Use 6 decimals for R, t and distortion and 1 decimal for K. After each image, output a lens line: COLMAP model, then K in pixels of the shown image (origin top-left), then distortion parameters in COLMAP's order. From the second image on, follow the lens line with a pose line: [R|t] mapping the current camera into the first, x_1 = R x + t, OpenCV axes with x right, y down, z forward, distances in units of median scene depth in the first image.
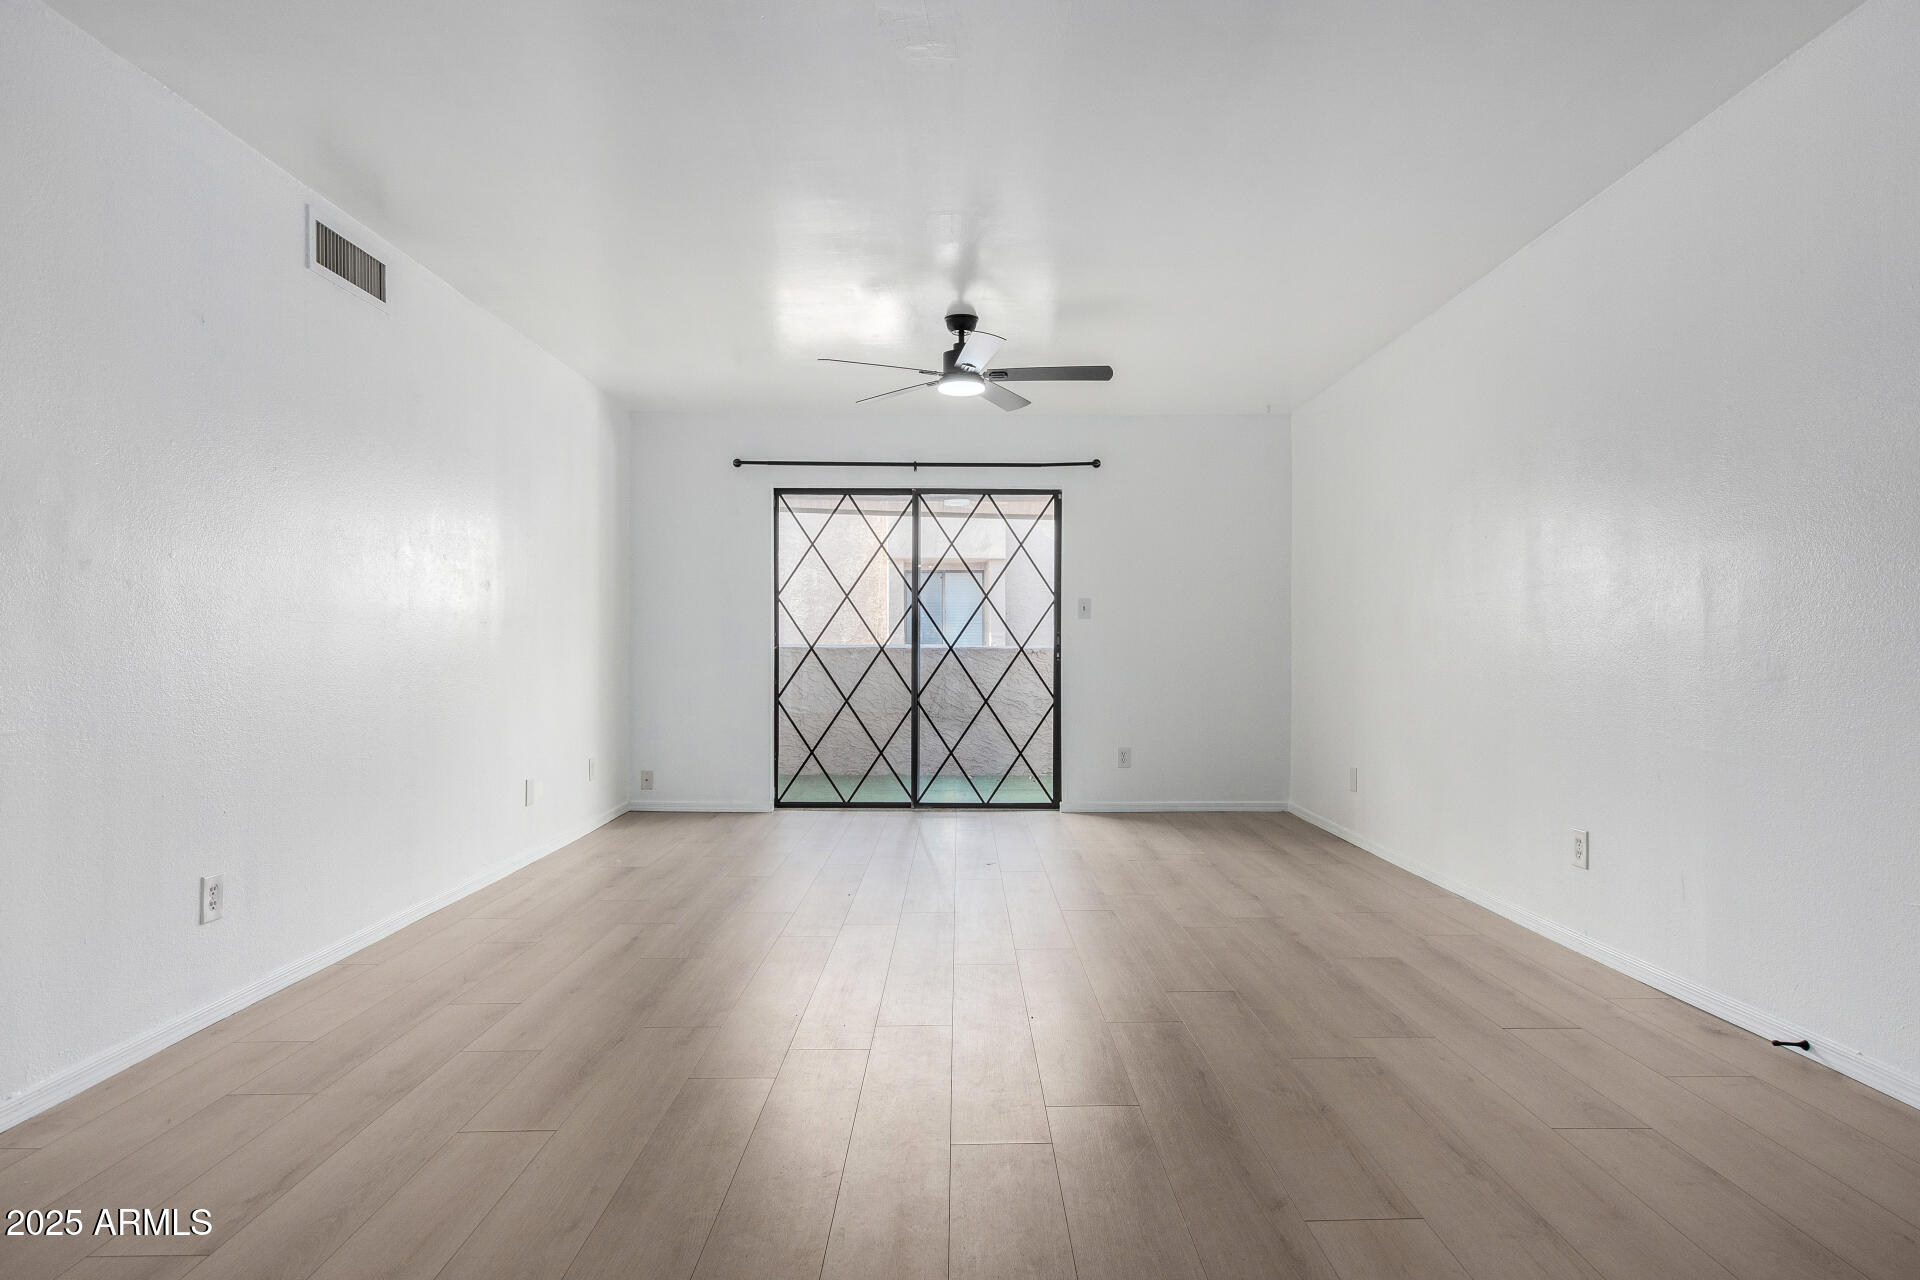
lens RADIAL K [[1027.6, 0, 968.7], [0, 1027.6, 649.1], [0, 0, 1]] dist [-0.007847, -0.000556]
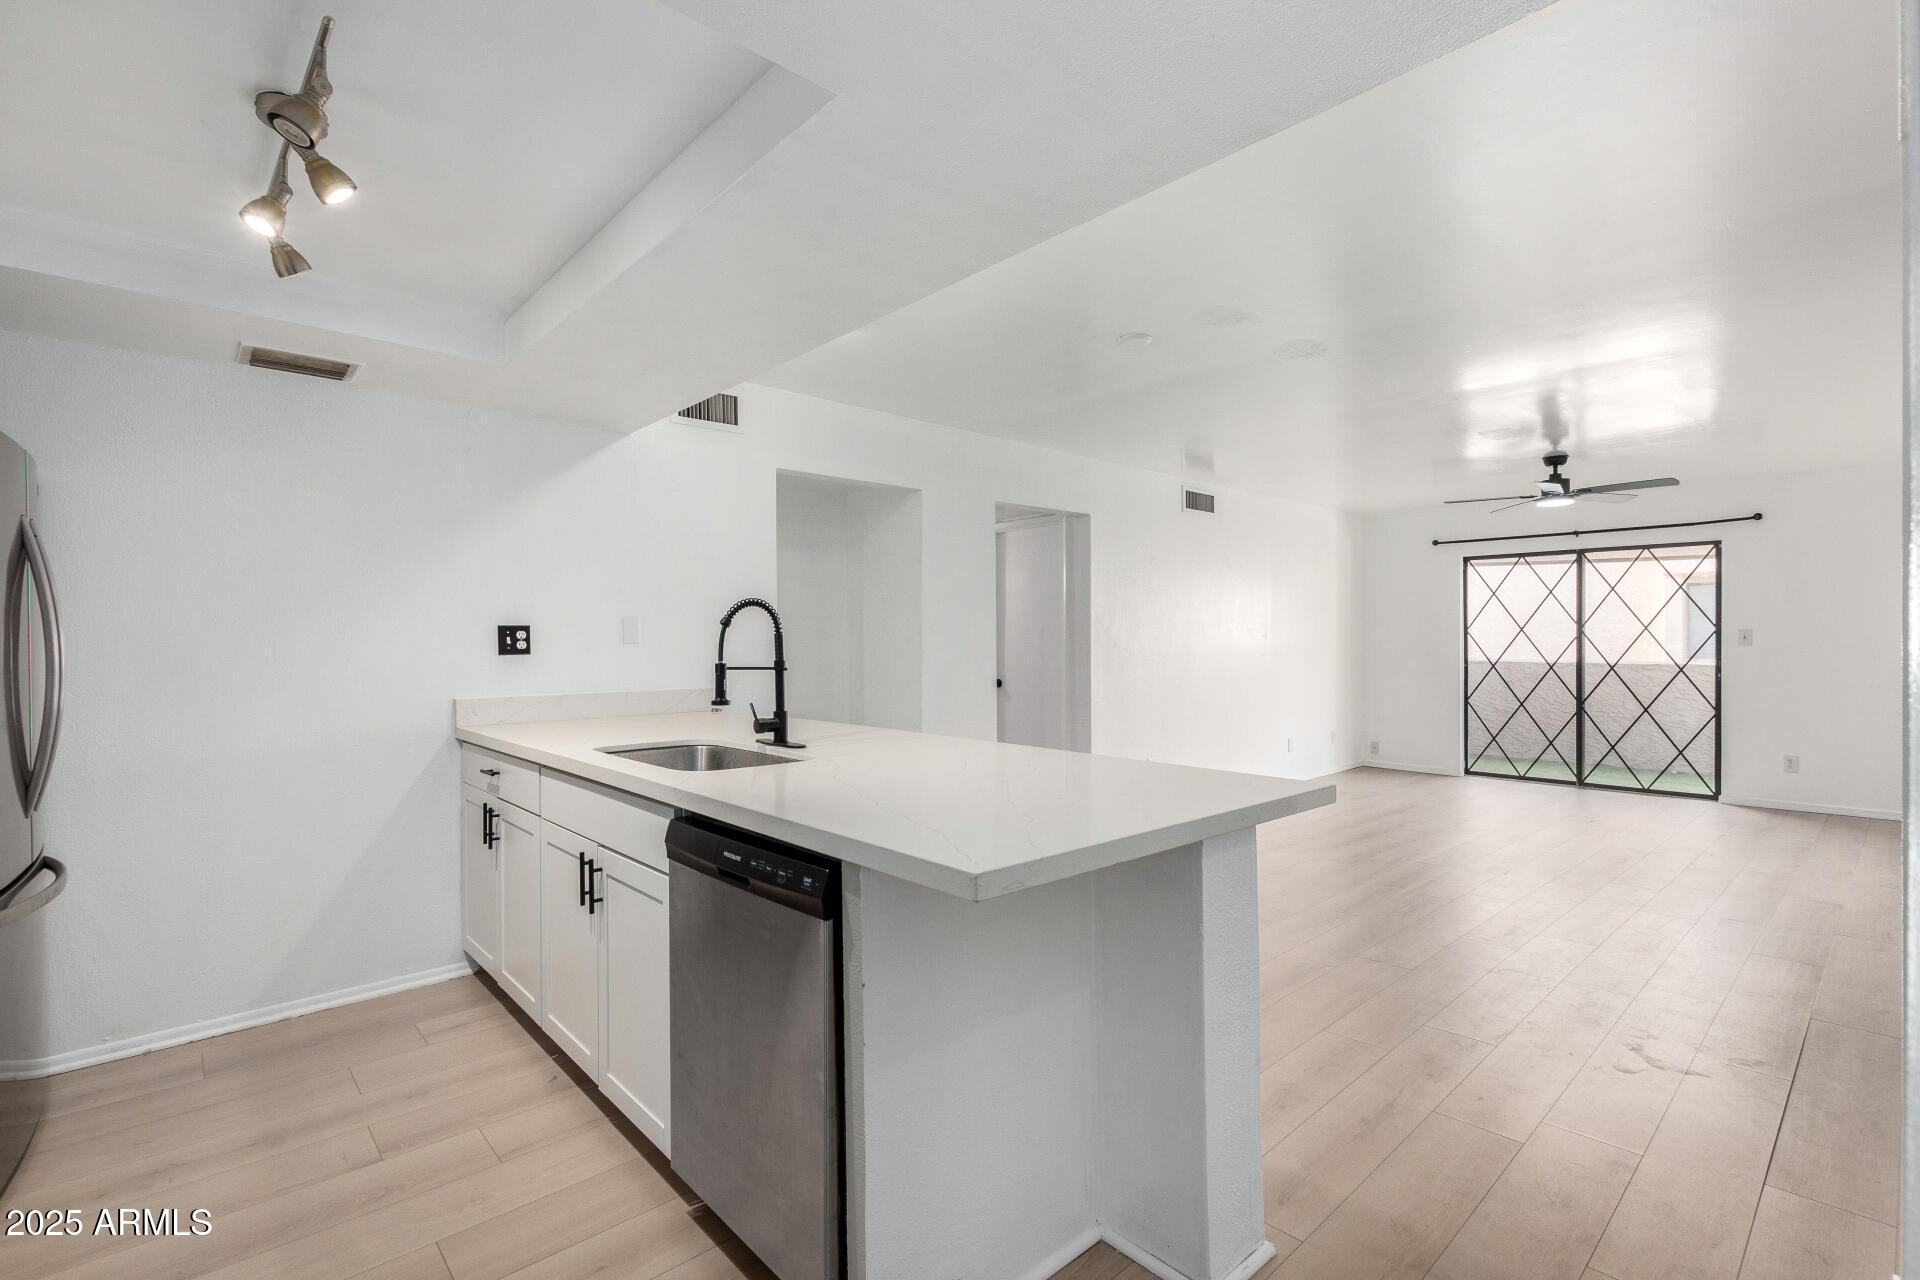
lens RADIAL K [[873.8, 0, 963.6], [0, 873.8, 645.4], [0, 0, 1]] dist [0.008942, -0.005475]
pose [[0.669894, -0.000465, -0.742457, 0.262415], [0.000510, 1.000000, -0.000167, -0.030059], [0.742457, -0.000267, 0.669894, -0.372664]]
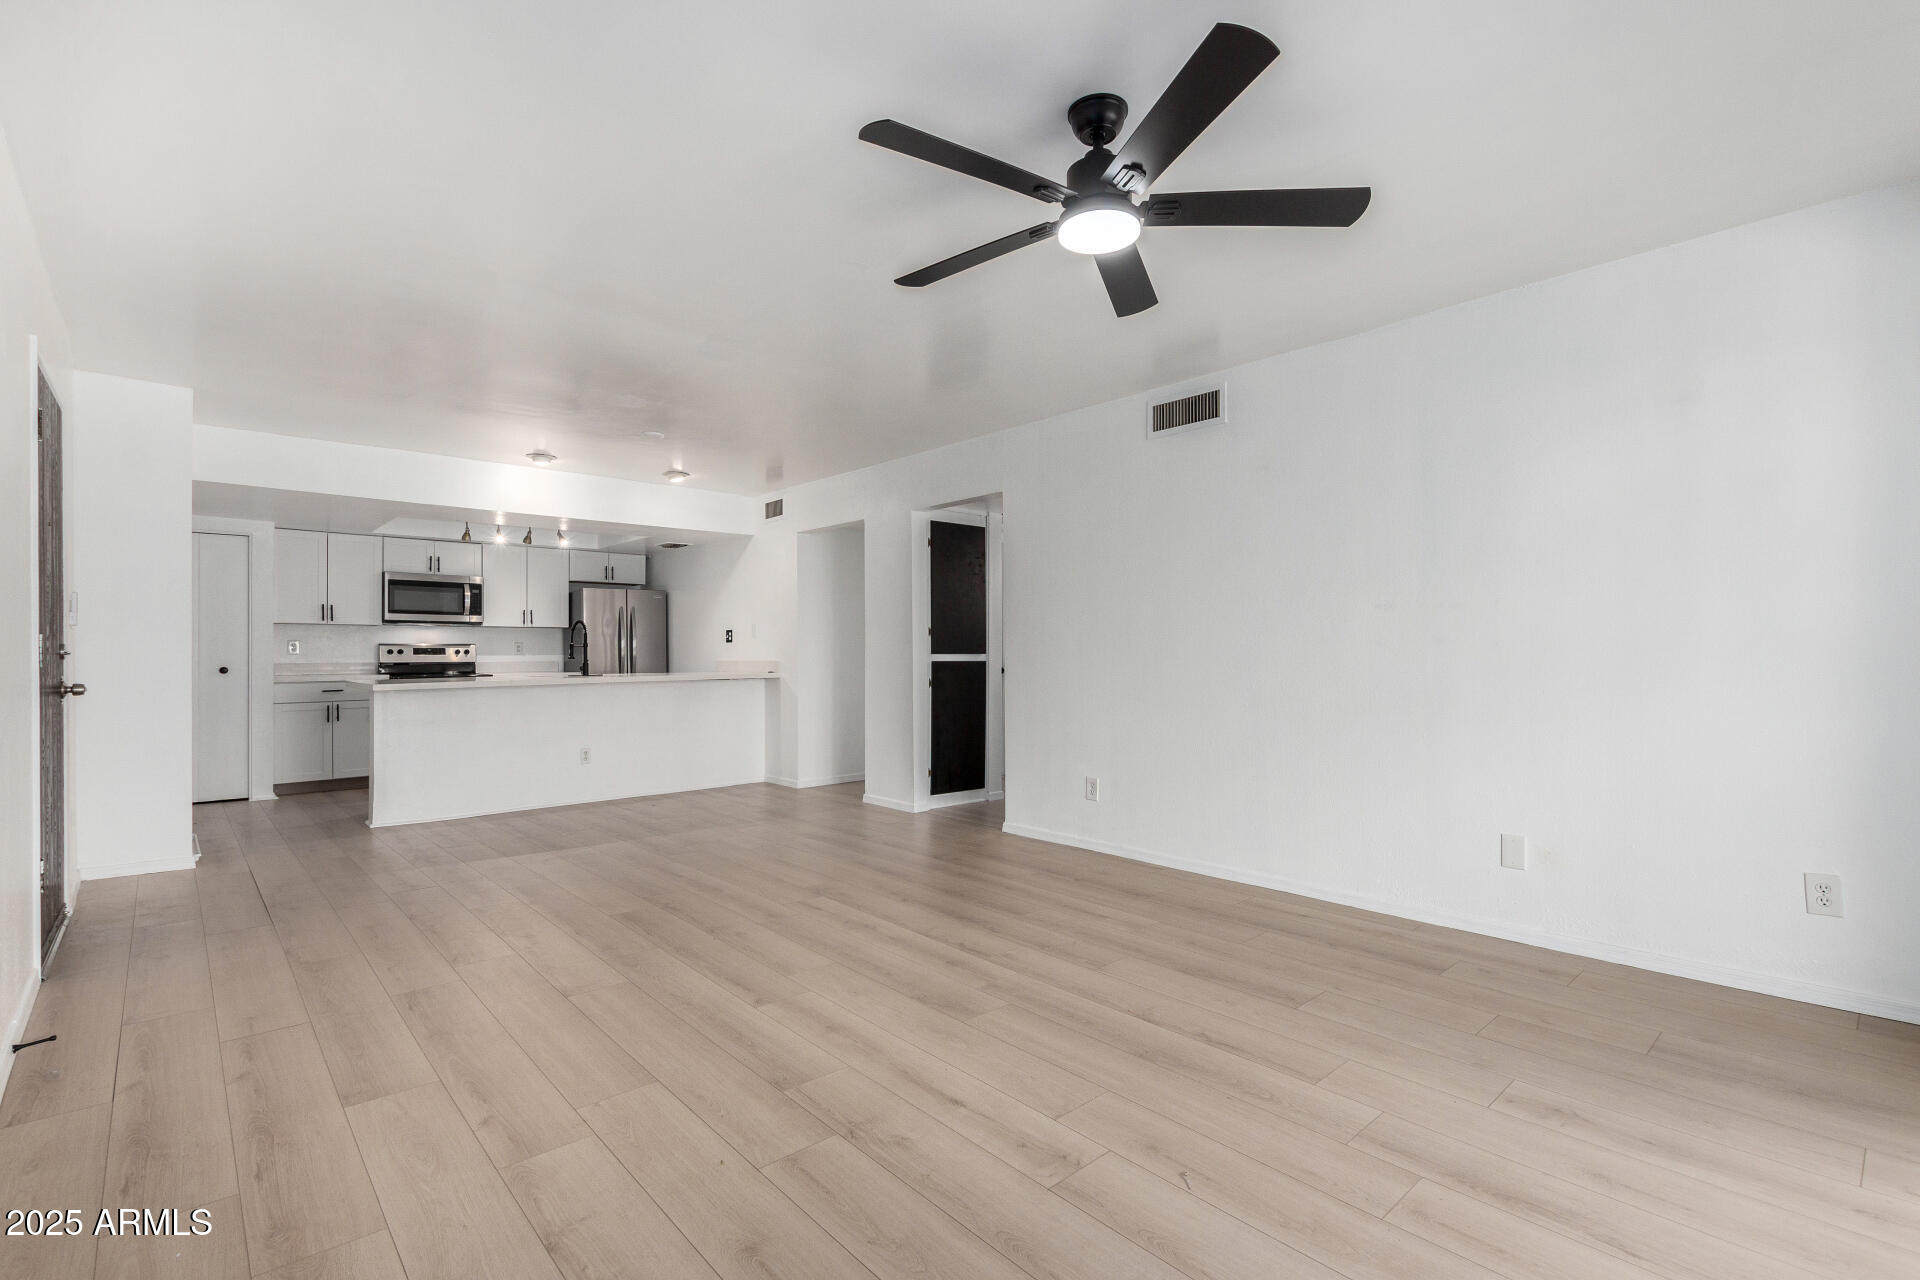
lens RADIAL K [[873.8, 0, 963.5], [0, 873.8, 645.6], [0, 0, 1]] dist [0.008942, -0.005475]
pose [[-0.745224, 0.000553, -0.666814, 0.264904], [0.002919, 0.999993, -0.002433, -0.016565], [0.666808, -0.003759, -0.745220, 0.929666]]
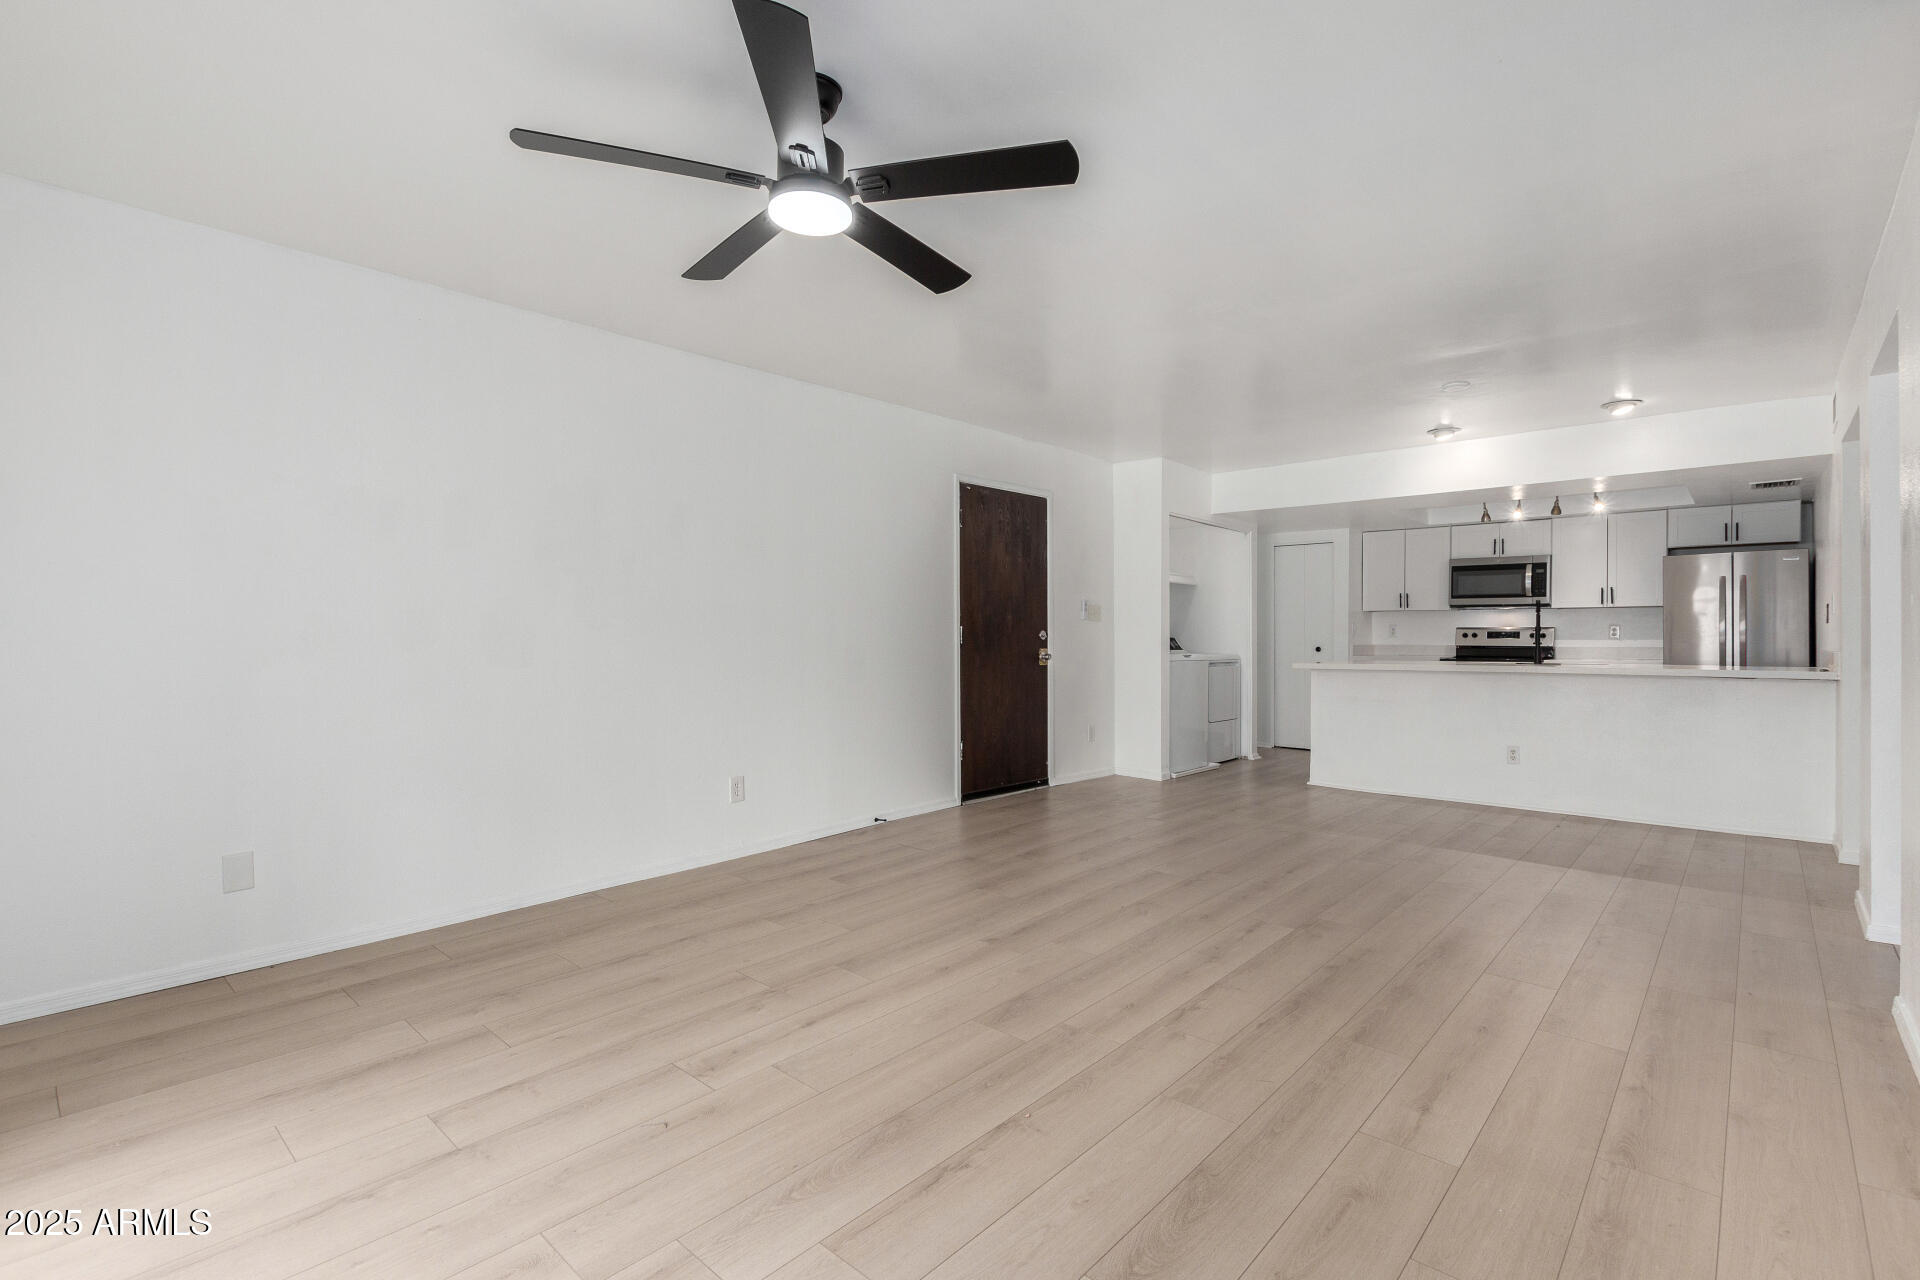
lens RADIAL K [[873.8, 0, 961.5], [0, 873.8, 637.7], [0, 0, 1]] dist [0.008942, -0.005475]
pose [[-0.734699, -0.000033, 0.678393, -0.277602], [0.003649, 0.999985, 0.004000, -0.017327], [-0.678383, 0.005414, -0.734688, 0.919033]]
